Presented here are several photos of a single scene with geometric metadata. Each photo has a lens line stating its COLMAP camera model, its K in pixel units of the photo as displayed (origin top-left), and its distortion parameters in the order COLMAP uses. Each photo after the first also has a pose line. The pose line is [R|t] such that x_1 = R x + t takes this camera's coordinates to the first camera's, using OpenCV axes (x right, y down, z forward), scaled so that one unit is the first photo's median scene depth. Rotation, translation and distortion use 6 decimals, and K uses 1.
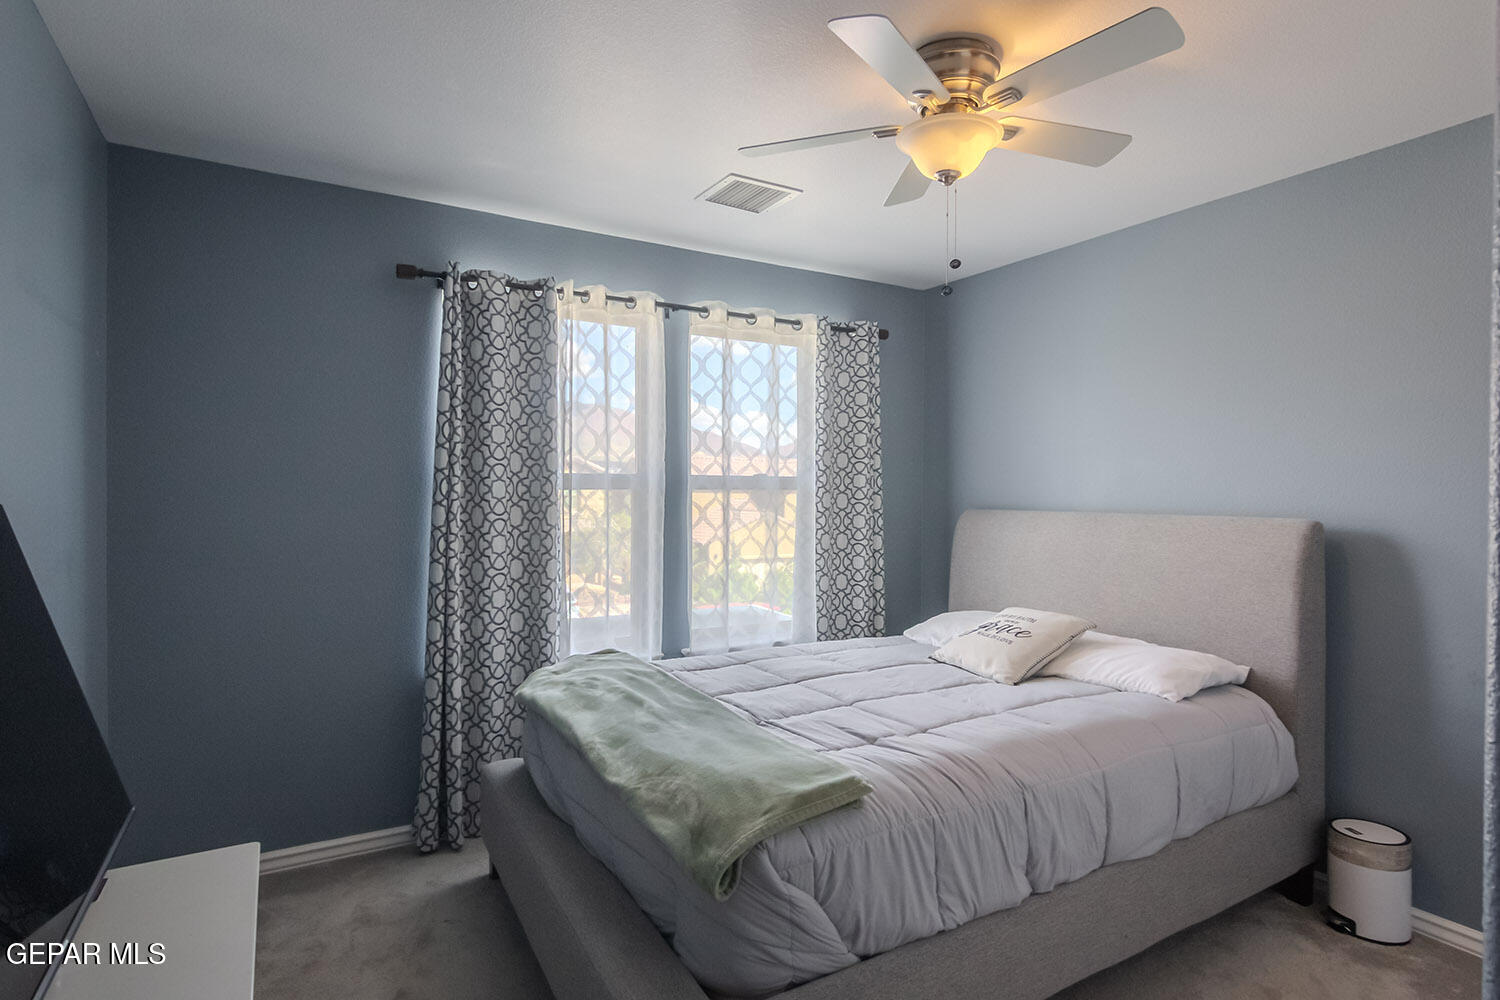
lens RADIAL K [[798.3, 0, 748.8], [0, 798.3, 495.3], [0, 0, 1]] dist [0.006366, 0.001018]
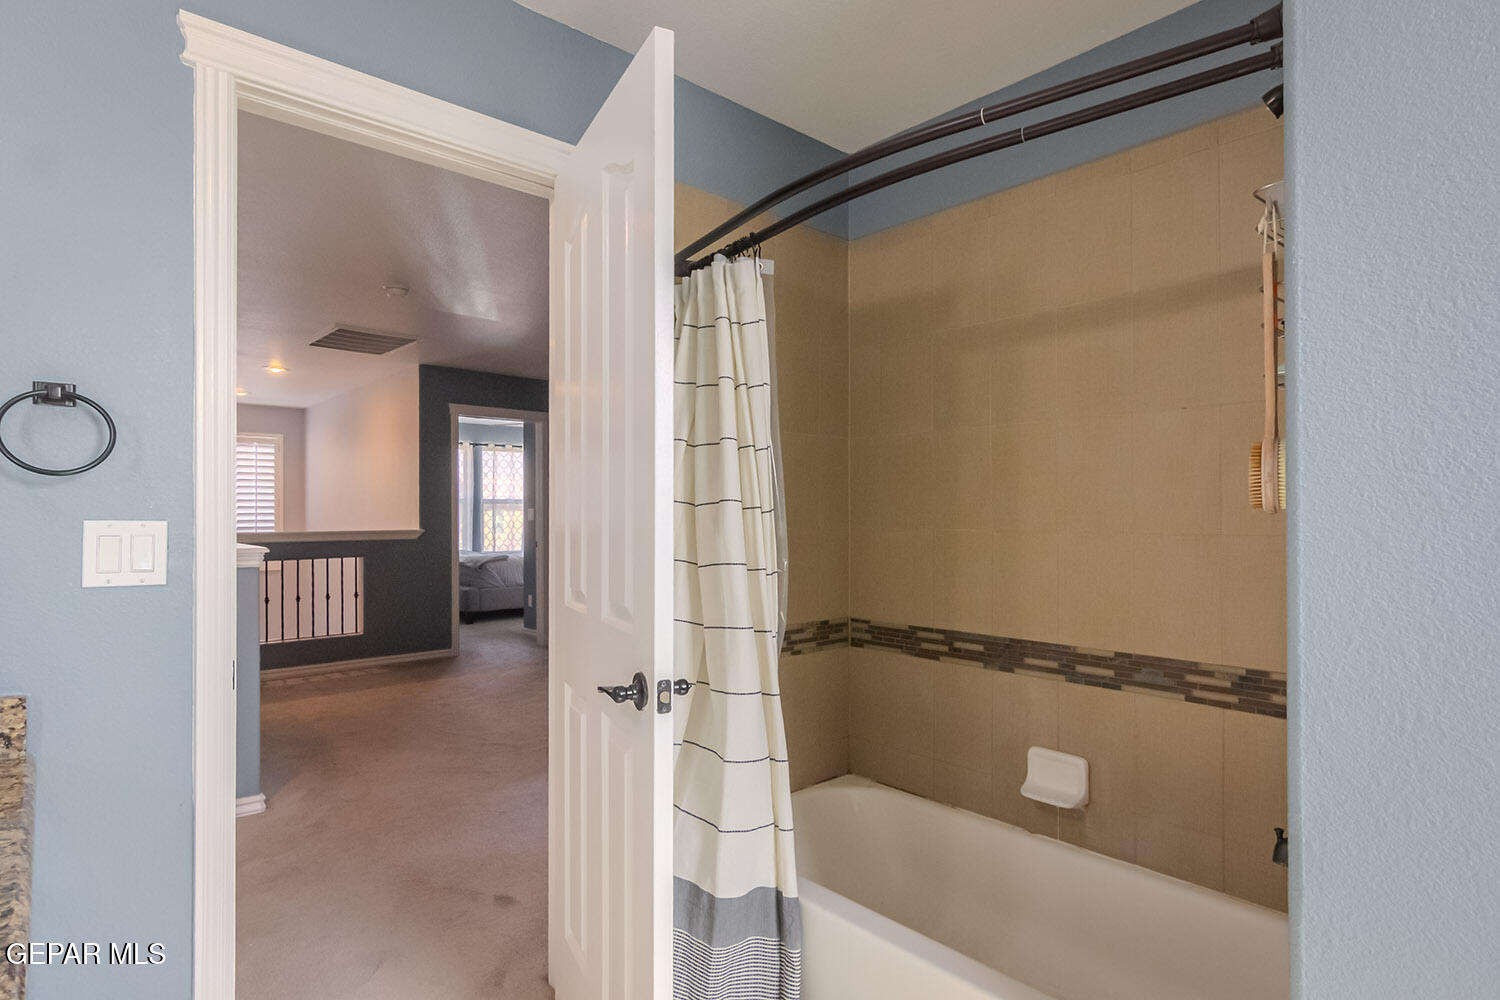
lens RADIAL K [[798.3, 0, 734.4], [0, 798.3, 507.7], [0, 0, 1]] dist [0.006366, 0.001018]
pose [[0.984004, -0.012061, 0.177737, 0.331429], [0.012350, 0.999924, -0.000519, 0.022755], [-0.177717, 0.002705, 0.984078, -2.183859]]
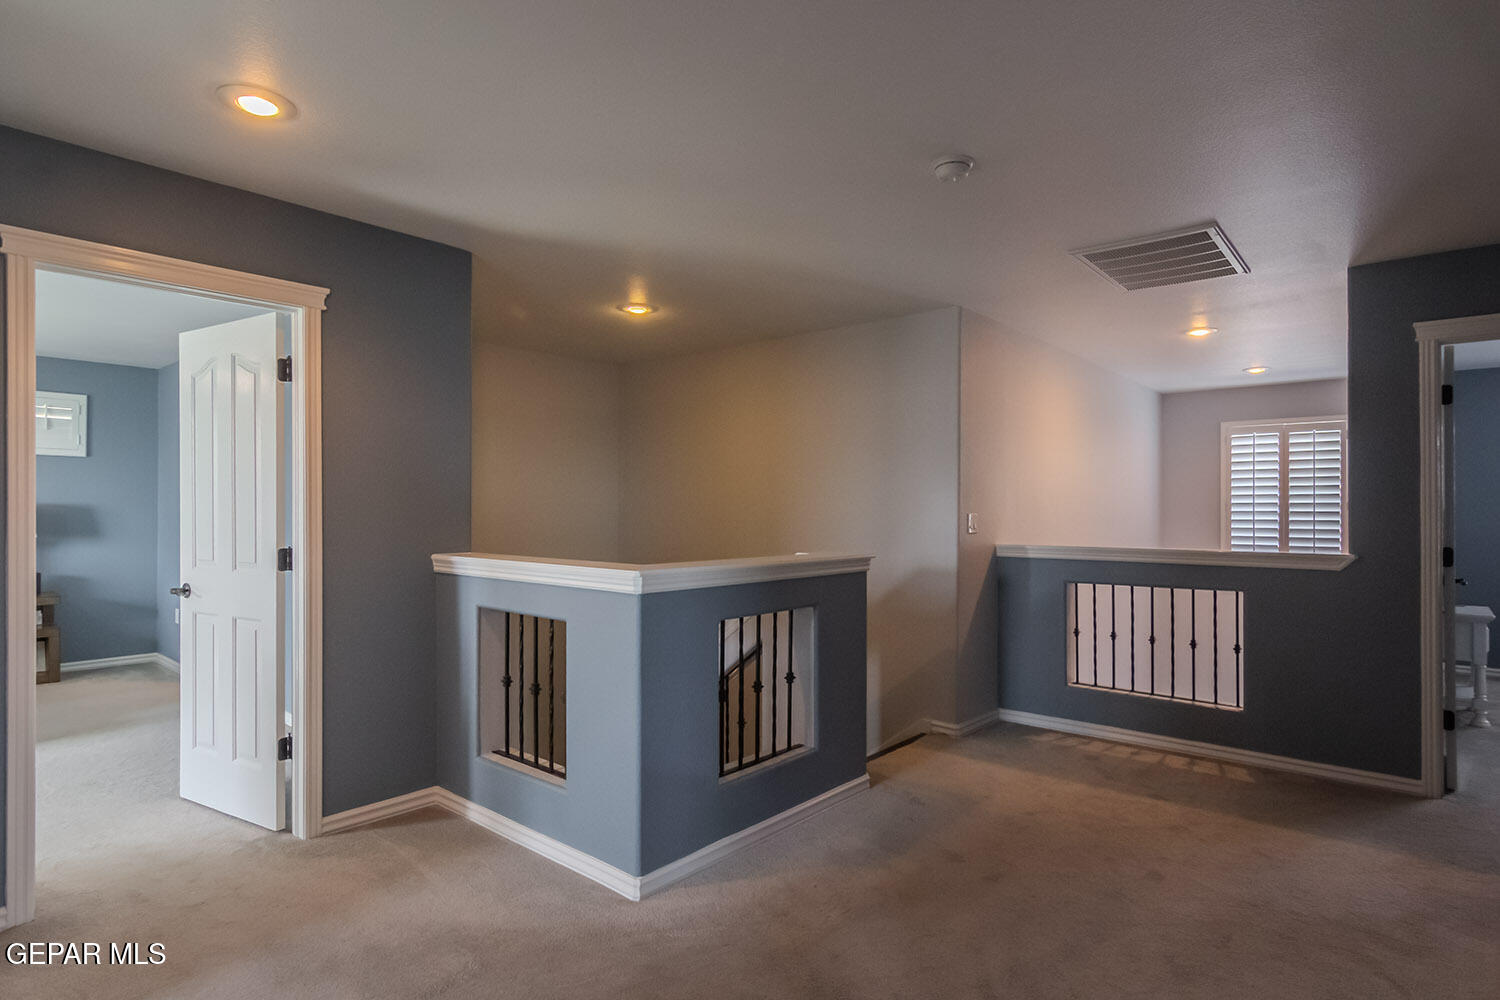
lens RADIAL K [[798.3, 0, 784.2], [0, 798.3, 499.5], [0, 0, 1]] dist [0.006366, 0.001018]
pose [[0.329589, -0.022604, -0.943854, 0.708071], [-0.001341, 0.999701, -0.024409, 0.017249], [0.944124, 0.009311, 0.329460, -1.283141]]
